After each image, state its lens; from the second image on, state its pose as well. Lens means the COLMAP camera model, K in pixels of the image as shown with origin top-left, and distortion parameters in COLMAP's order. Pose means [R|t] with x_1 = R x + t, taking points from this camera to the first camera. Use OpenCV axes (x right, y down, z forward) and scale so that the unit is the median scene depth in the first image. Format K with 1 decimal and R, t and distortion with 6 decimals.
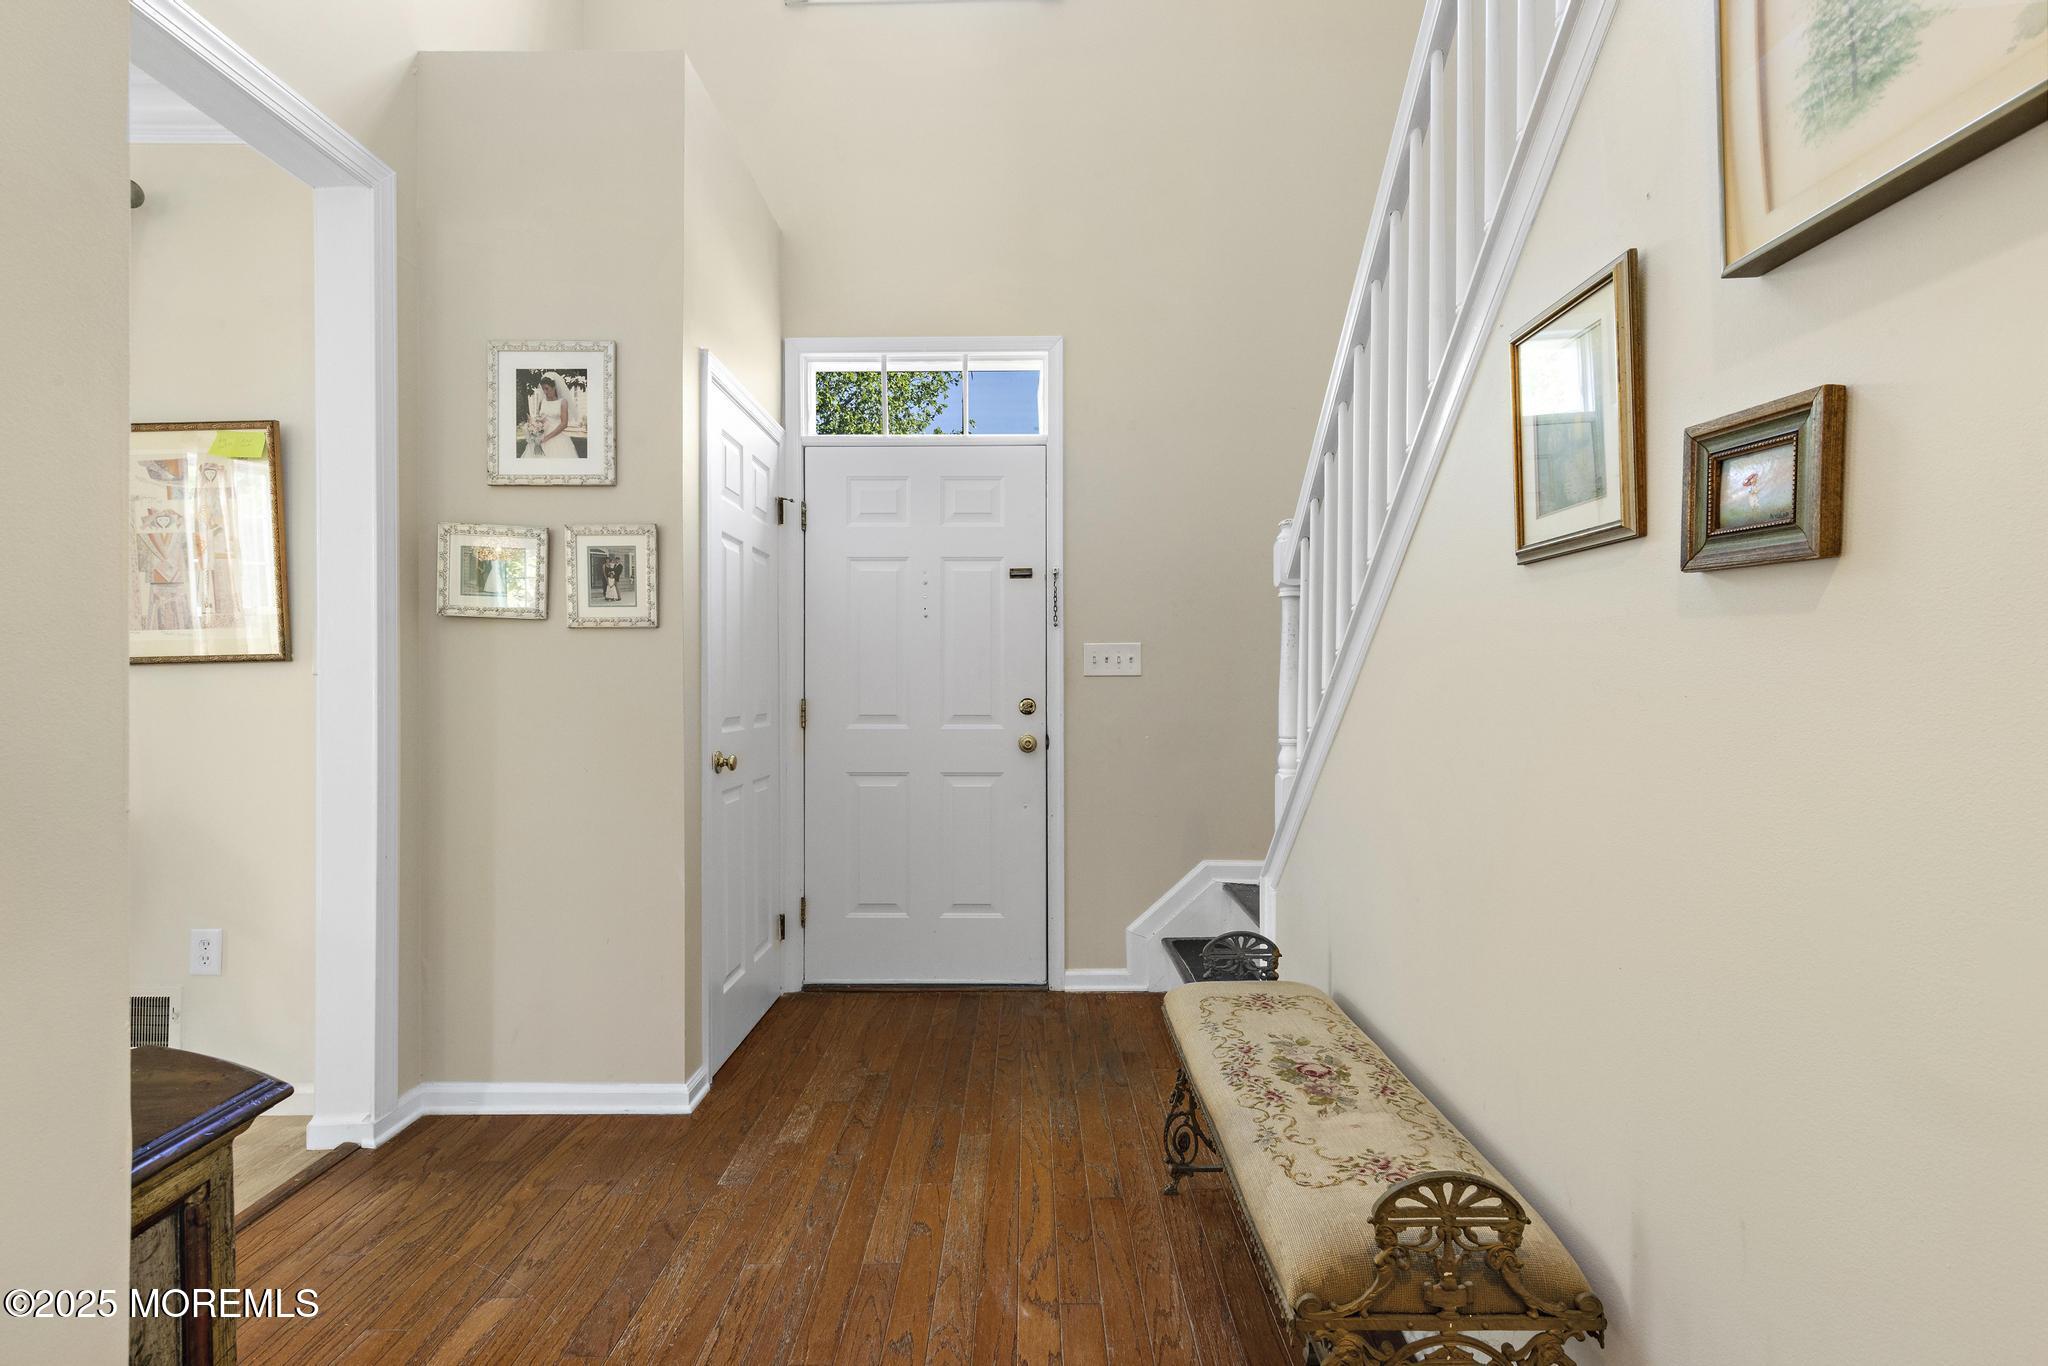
lens RADIAL K [[993.8, 0, 1020.4], [0, 993.8, 681.0], [0, 0, 1]] dist [-0.001028, -0.000025]
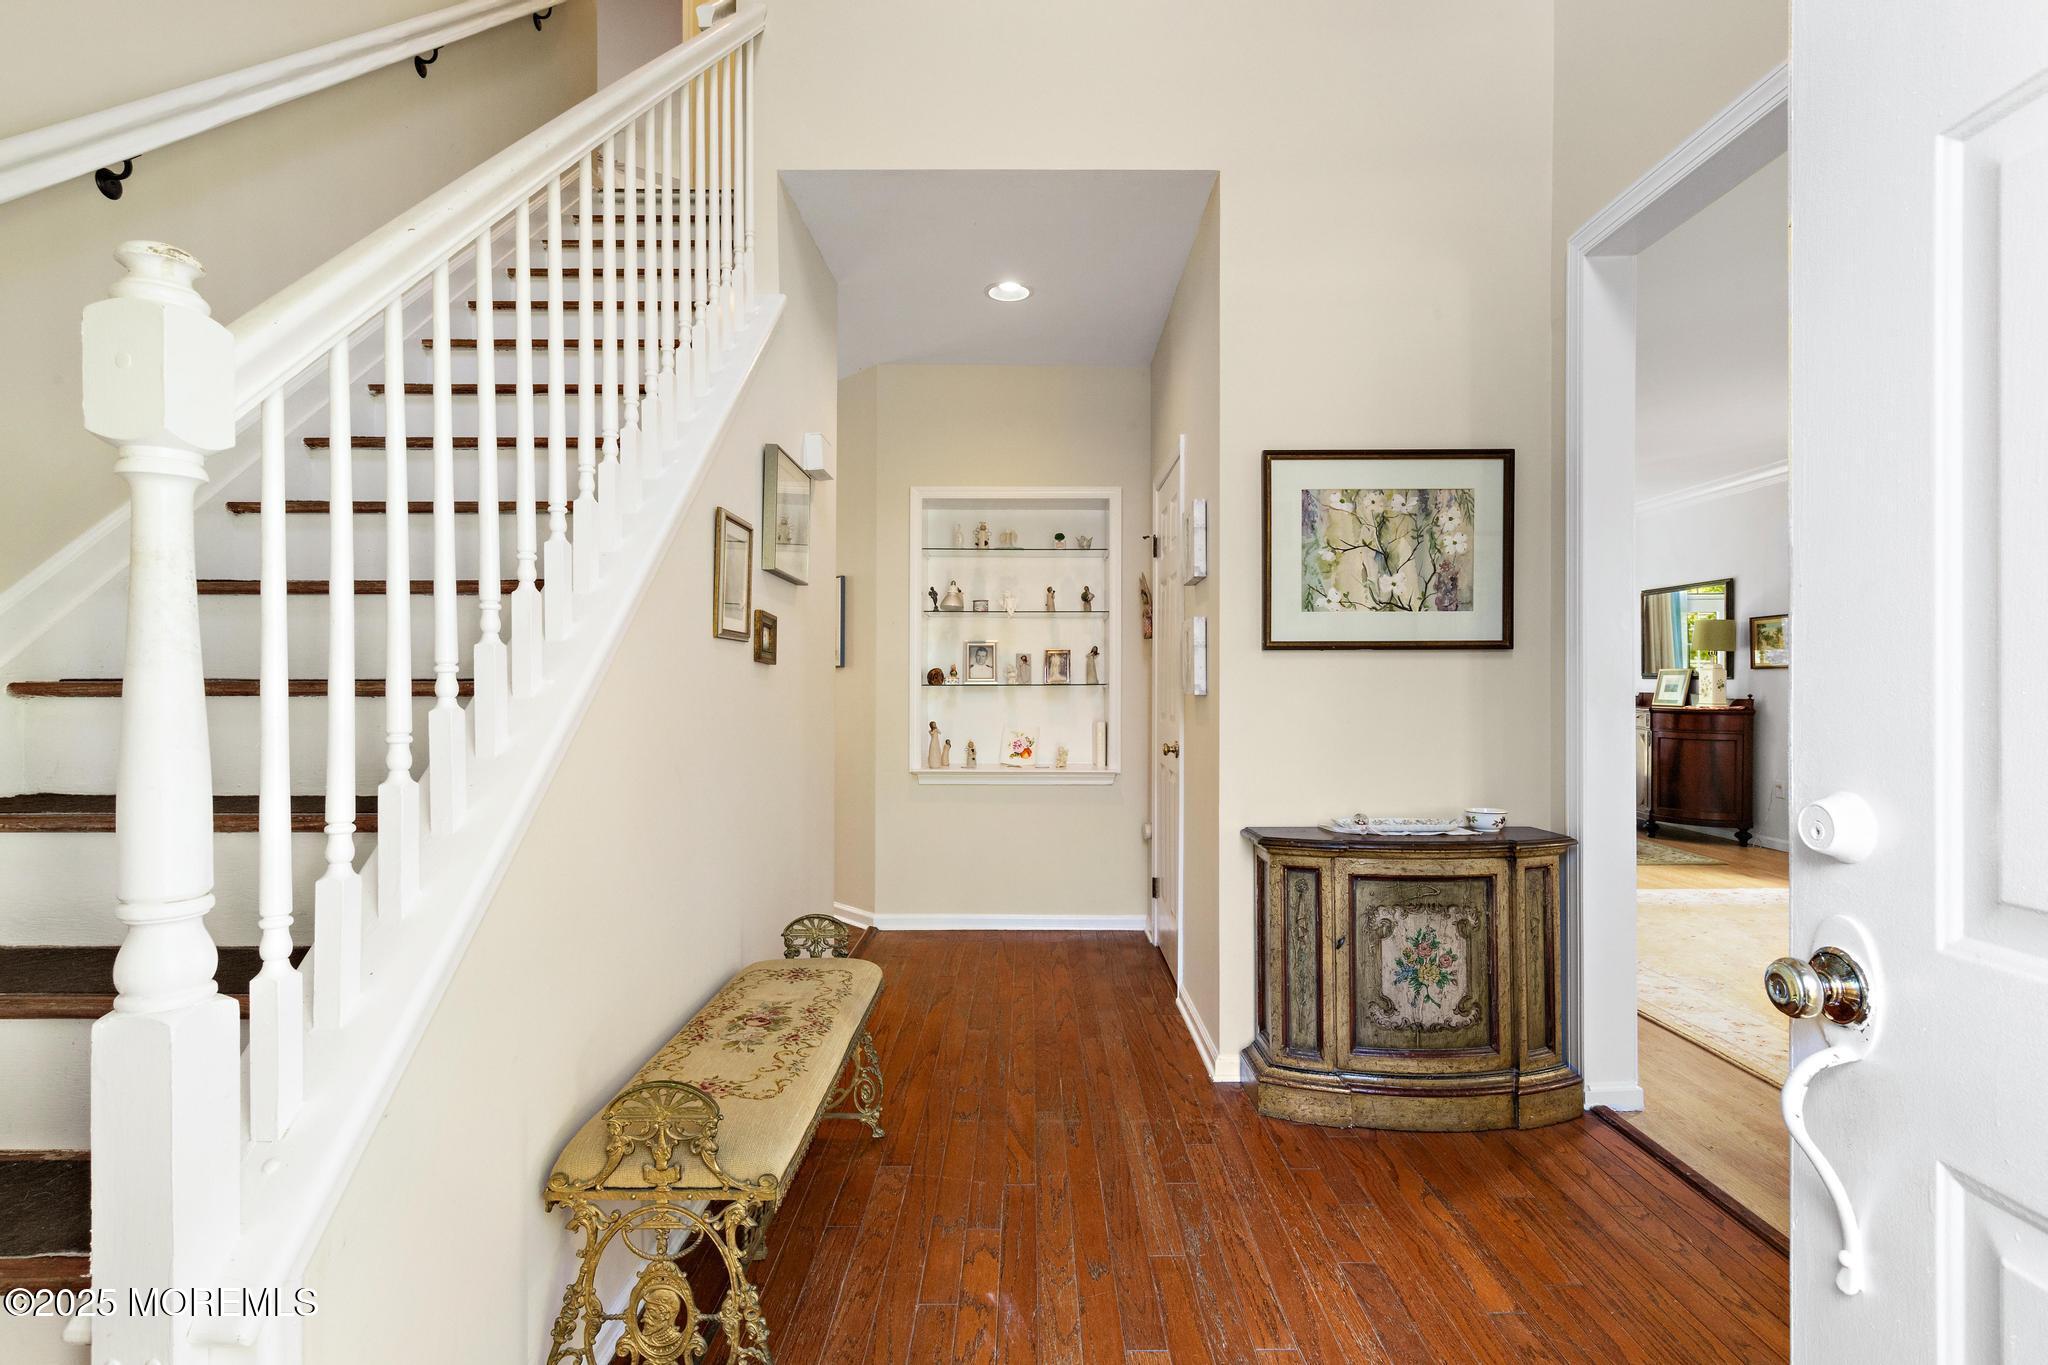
lens RADIAL K [[993.8, 0, 1012.5], [0, 993.8, 678.7], [0, 0, 1]] dist [-0.001028, -0.000025]
pose [[-0.999974, 0.003060, 0.006479, -0.024599], [0.002990, 0.999937, -0.010773, -0.016223], [-0.006512, -0.010754, -0.999921, 1.921864]]
